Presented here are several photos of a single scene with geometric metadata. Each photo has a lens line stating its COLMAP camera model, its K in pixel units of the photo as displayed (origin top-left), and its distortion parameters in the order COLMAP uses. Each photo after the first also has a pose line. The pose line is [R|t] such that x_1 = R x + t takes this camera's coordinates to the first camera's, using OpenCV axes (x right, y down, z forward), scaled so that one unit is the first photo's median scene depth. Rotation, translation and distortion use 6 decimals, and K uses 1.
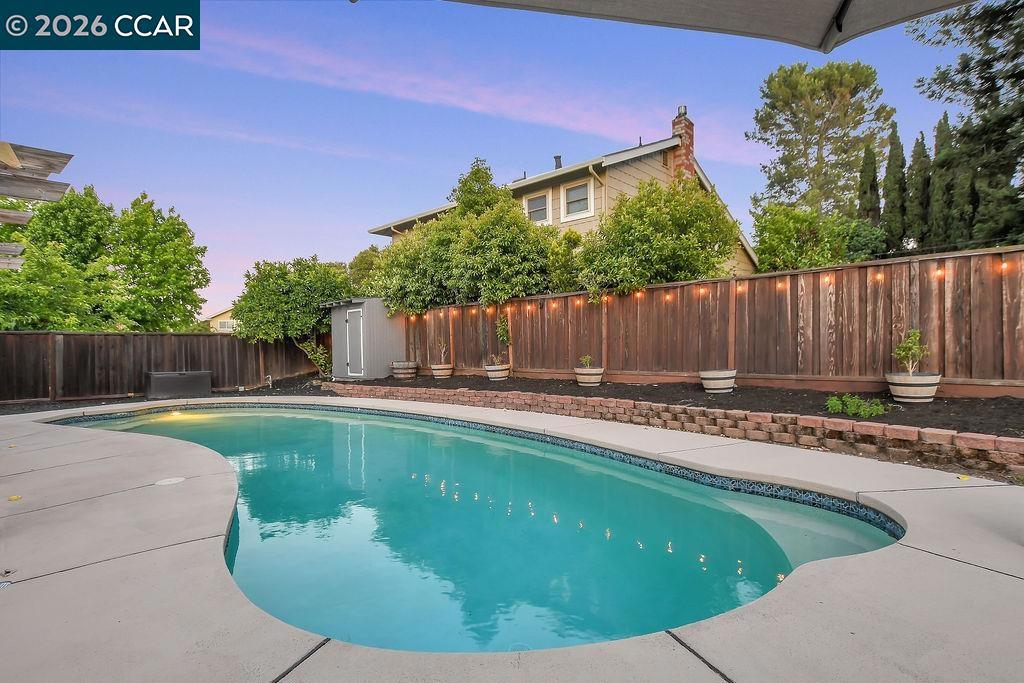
lens RADIAL K [[512.8, 0, 509.3], [0, 512.8, 348.3], [0, 0, 1]] dist [-0.024928, 0.004339]
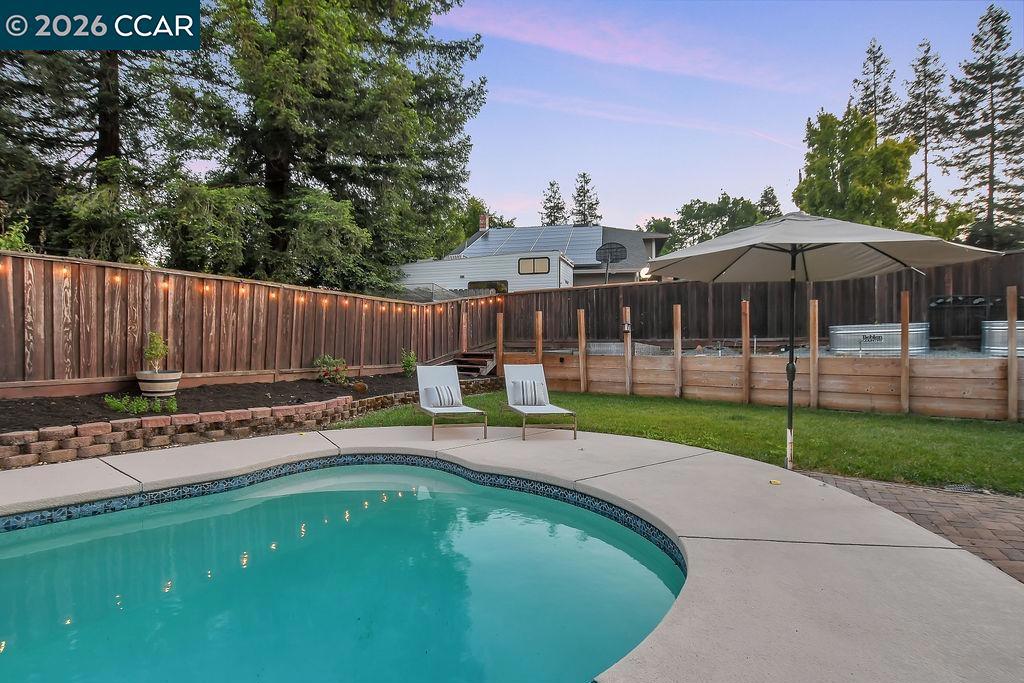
lens RADIAL K [[512.8, 0, 504.6], [0, 512.8, 345.5], [0, 0, 1]] dist [-0.024928, 0.004339]
pose [[-0.300975, 0.010106, 0.953579, -0.489841], [-0.002551, 0.999932, -0.011403, 0.003257], [-0.953629, -0.005865, -0.300928, 0.564091]]
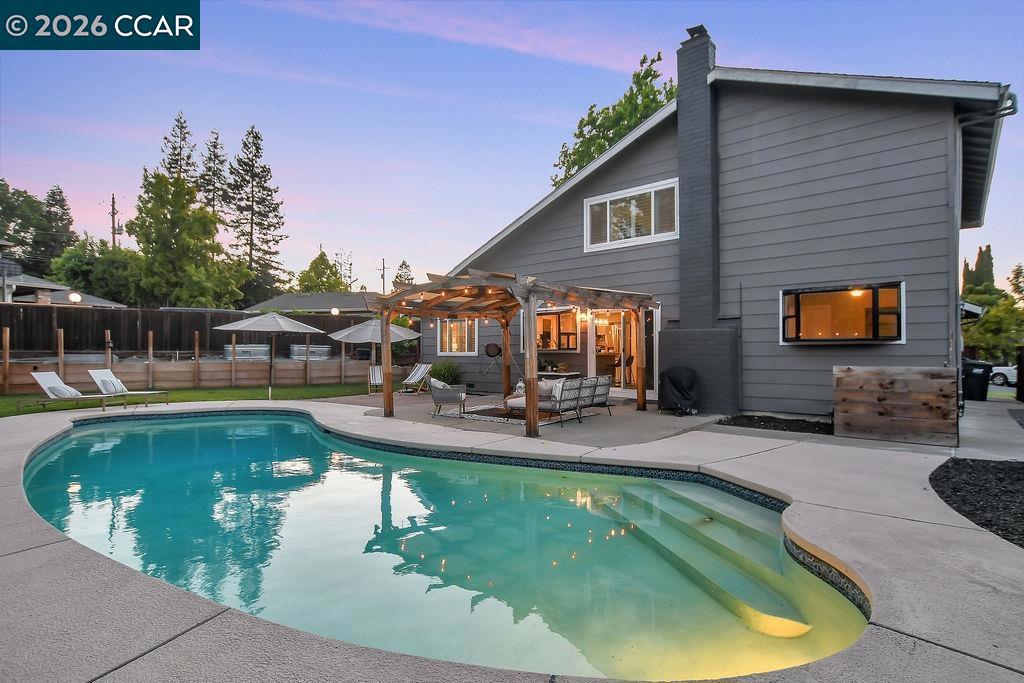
lens RADIAL K [[512.8, 0, 484.7], [0, 512.8, 355.2], [0, 0, 1]] dist [-0.024928, 0.004339]
pose [[-0.999758, 0.007924, 0.020534, -0.833134], [0.007957, 0.999967, 0.001542, -0.012014], [-0.020522, 0.001705, -0.999788, 2.007563]]
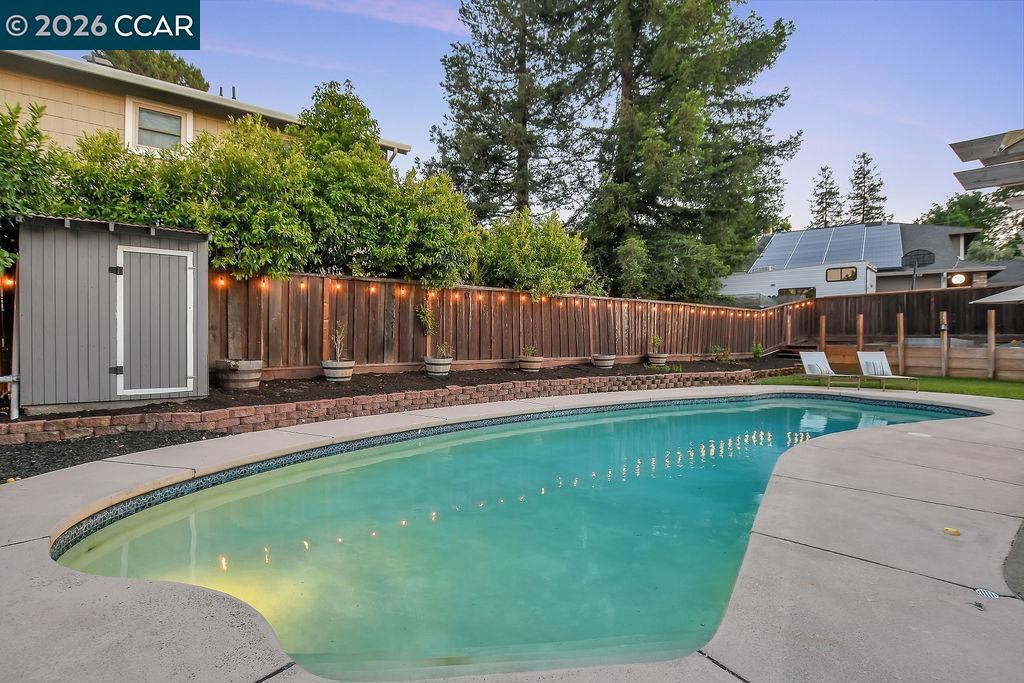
lens RADIAL K [[512.8, 0, 507.4], [0, 512.8, 346.3], [0, 0, 1]] dist [-0.024928, 0.004339]
pose [[0.133989, -0.004217, 0.990974, -1.458841], [-0.007239, 0.999960, 0.005234, 0.012911], [-0.990956, -0.007874, 0.133953, 1.272294]]
